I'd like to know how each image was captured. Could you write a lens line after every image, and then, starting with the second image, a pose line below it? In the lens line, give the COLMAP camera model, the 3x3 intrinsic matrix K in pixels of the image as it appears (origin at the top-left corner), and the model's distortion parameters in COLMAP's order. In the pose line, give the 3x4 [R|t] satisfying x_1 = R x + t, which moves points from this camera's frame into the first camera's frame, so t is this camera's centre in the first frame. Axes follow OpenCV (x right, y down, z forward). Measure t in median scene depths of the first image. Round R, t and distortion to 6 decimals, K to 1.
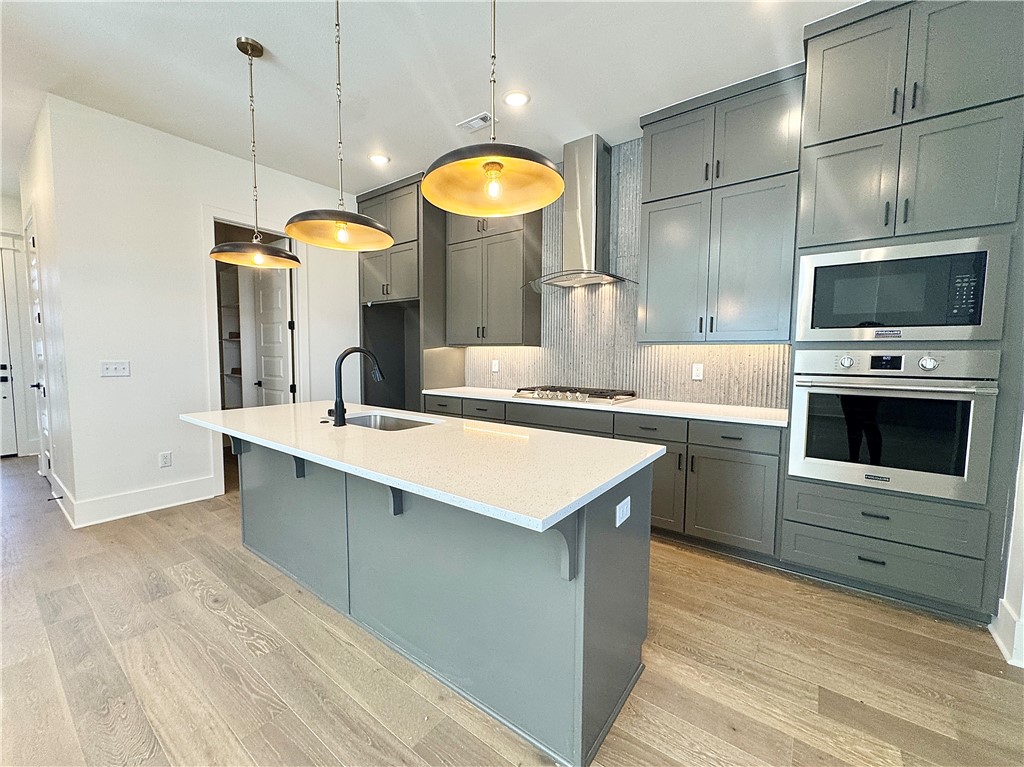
lens RADIAL K [[415.7, 0, 512.0], [0, 415.7, 383.5], [0, 0, 1]] dist [-0.001904, 0.000166]
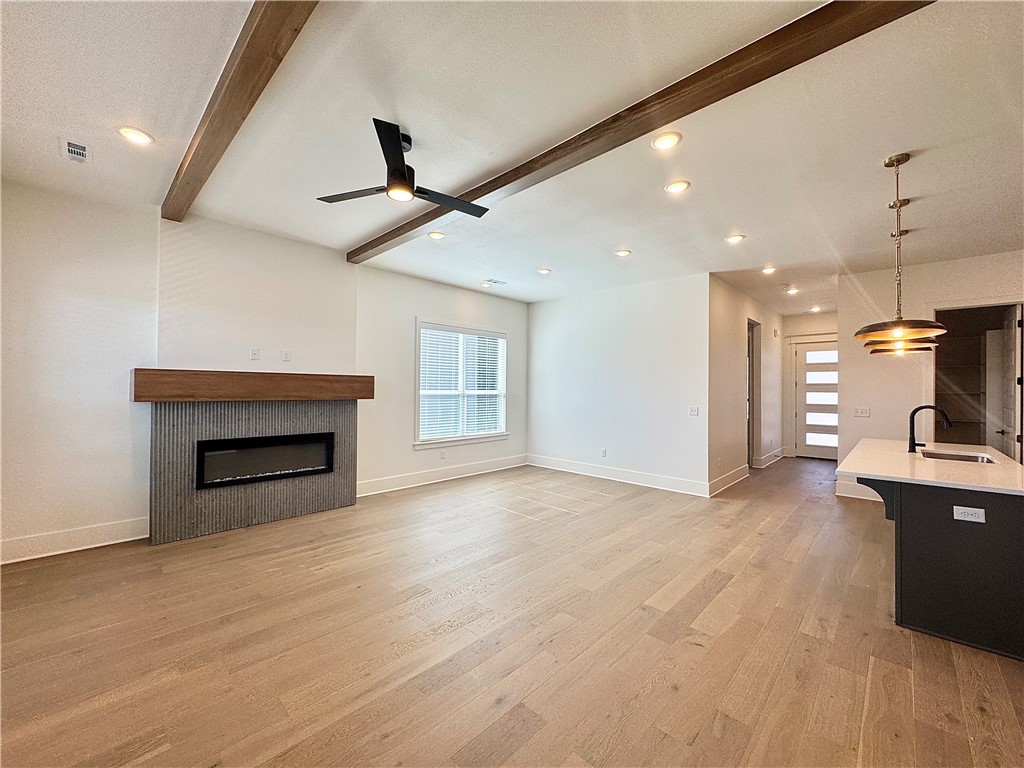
lens RADIAL K [[409.9, 0, 510.9], [0, 409.9, 384.9], [0, 0, 1]] dist [-0.001866, -0.000137]
pose [[-0.118694, -0.019140, -0.992746, 0.941425], [-0.079581, 0.996781, -0.009703, -0.015712], [0.989737, 0.077852, -0.119835, -0.276814]]
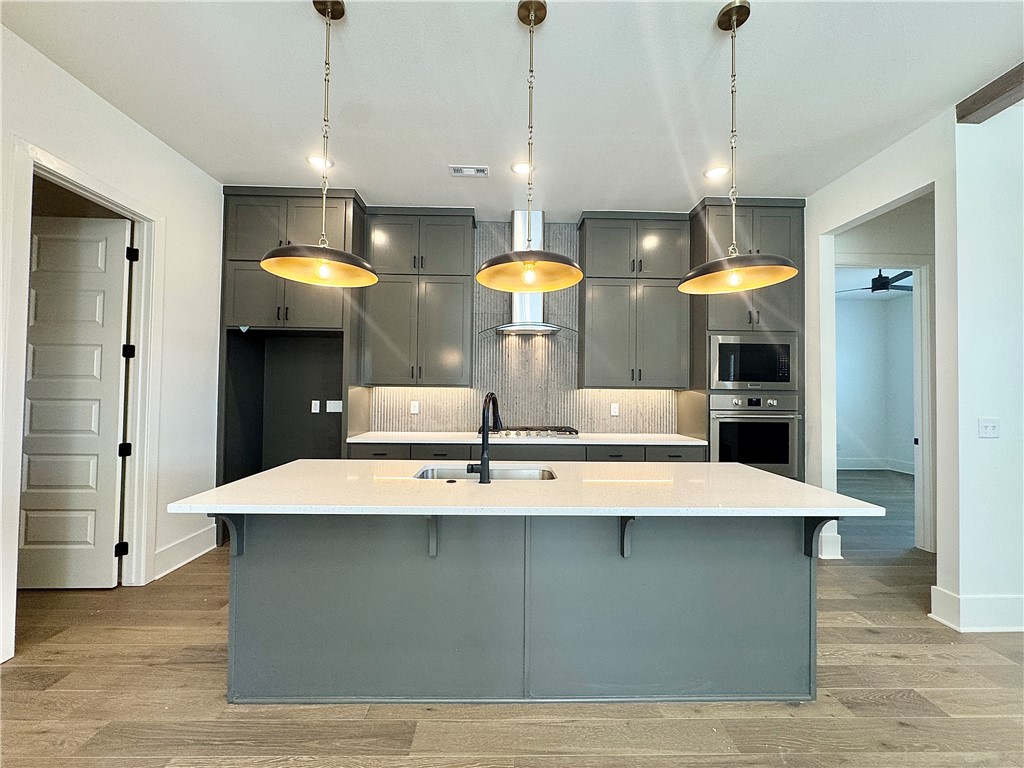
lens RADIAL K [[409.9, 0, 510.9], [0, 409.9, 384.9], [0, 0, 1]] dist [-0.001866, -0.000137]
pose [[0.785335, 0.013462, 0.618925, -0.610614], [0.038637, 0.996749, -0.070706, -0.026551], [-0.617864, 0.079442, 0.782261, 0.186872]]
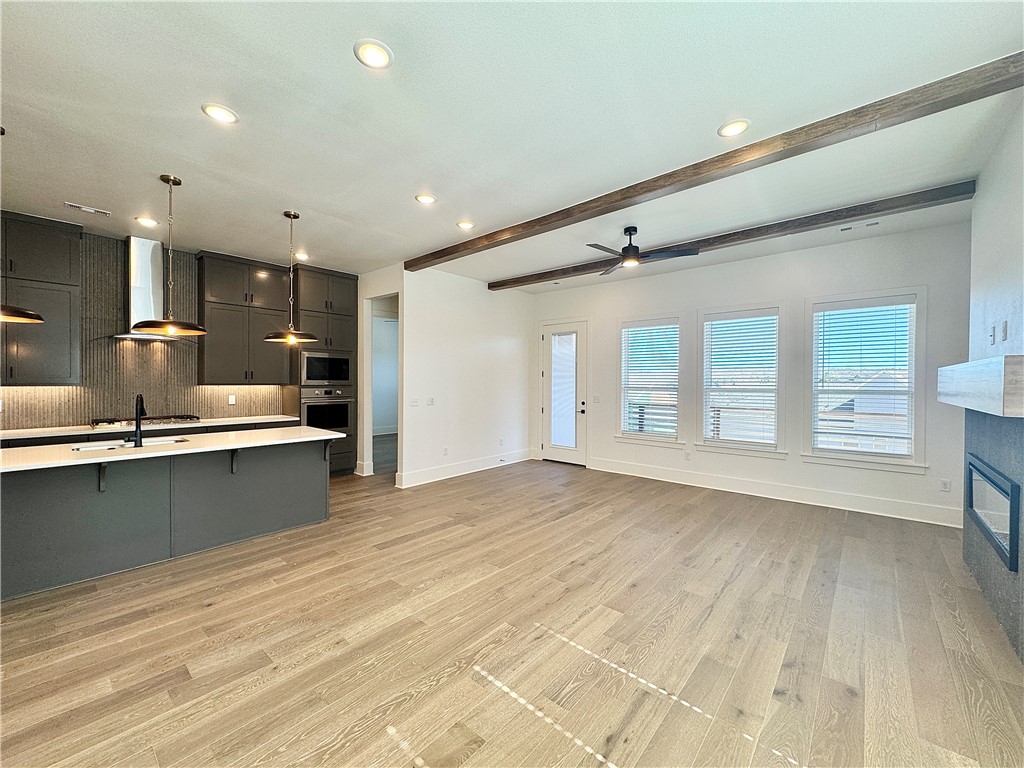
lens RADIAL K [[409.9, 0, 510.9], [0, 409.9, 384.9], [0, 0, 1]] dist [-0.001866, -0.000137]
pose [[0.070841, -0.016451, 0.997352, -1.204681], [0.065132, 0.997806, 0.011832, -0.035104], [-0.995359, 0.064122, 0.071757, -0.308960]]
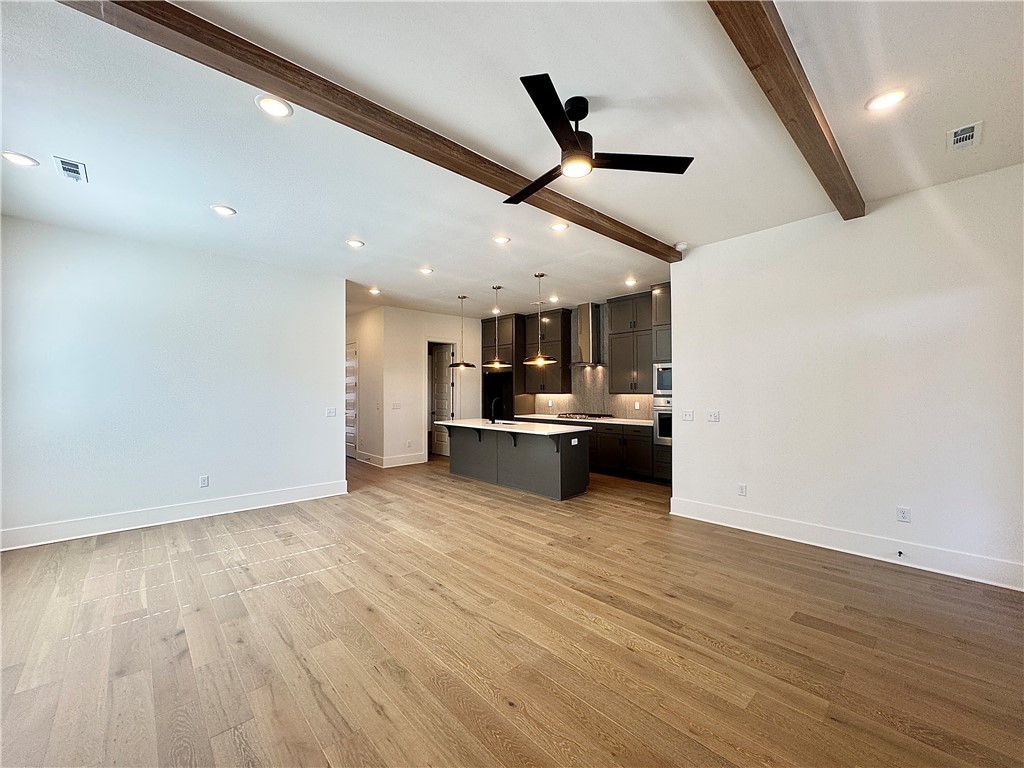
lens RADIAL K [[409.9, 0, 510.9], [0, 409.9, 384.9], [0, 0, 1]] dist [-0.001866, -0.000137]
pose [[0.984329, -0.014212, -0.175769, 0.165345], [-0.000629, 0.996458, -0.084094, 0.046916], [0.176342, 0.082886, 0.980833, -1.311001]]
